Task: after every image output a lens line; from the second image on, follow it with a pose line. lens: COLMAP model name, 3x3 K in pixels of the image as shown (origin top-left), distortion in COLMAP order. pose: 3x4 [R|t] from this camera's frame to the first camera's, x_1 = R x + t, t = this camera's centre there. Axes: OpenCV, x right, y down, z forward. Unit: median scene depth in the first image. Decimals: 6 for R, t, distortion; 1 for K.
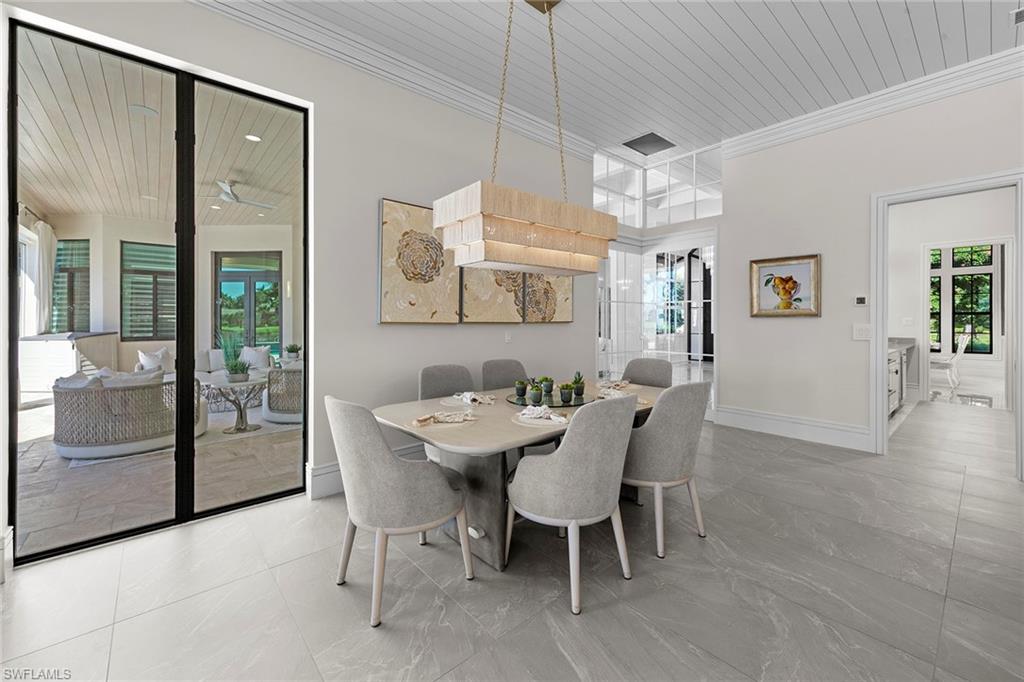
lens RADIAL K [[408.6, 0, 511.1], [0, 408.6, 330.3], [0, 0, 1]] dist [0.002877, 0.000179]
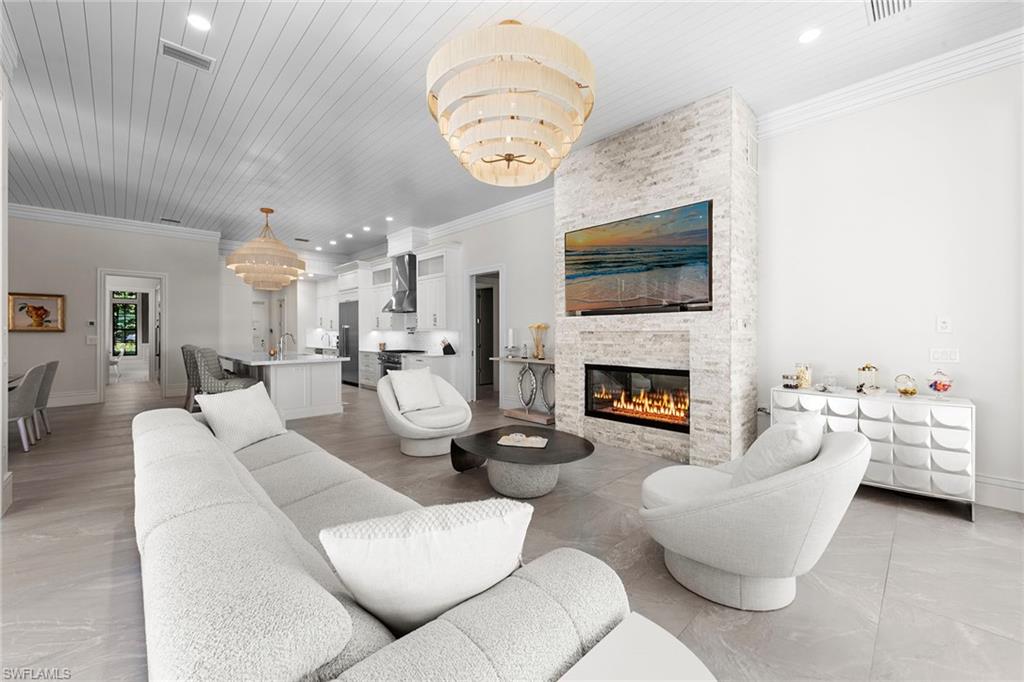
lens RADIAL K [[408.6, 0, 511.1], [0, 408.6, 330.3], [0, 0, 1]] dist [0.002877, 0.000179]
pose [[-0.057126, 0.007253, 0.998341, -0.808316], [0.026252, 0.999639, -0.005760, 0.014455], [-0.998022, 0.025879, -0.057296, -0.580376]]
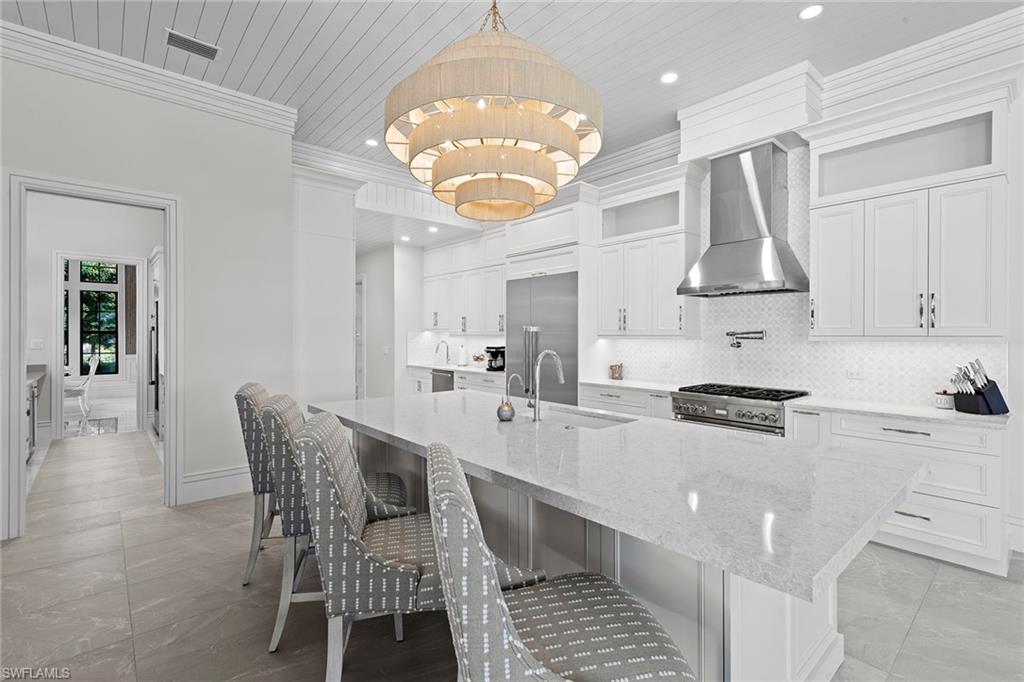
lens RADIAL K [[470.7, 0, 506.2], [0, 470.7, 334.1], [0, 0, 1]] dist [0.016469, 0.000268]
pose [[0.003461, 0.002867, 0.999990, 0.054928], [0.024273, 0.999701, -0.002950, -0.019129], [-0.999699, 0.024283, 0.003391, 0.104756]]
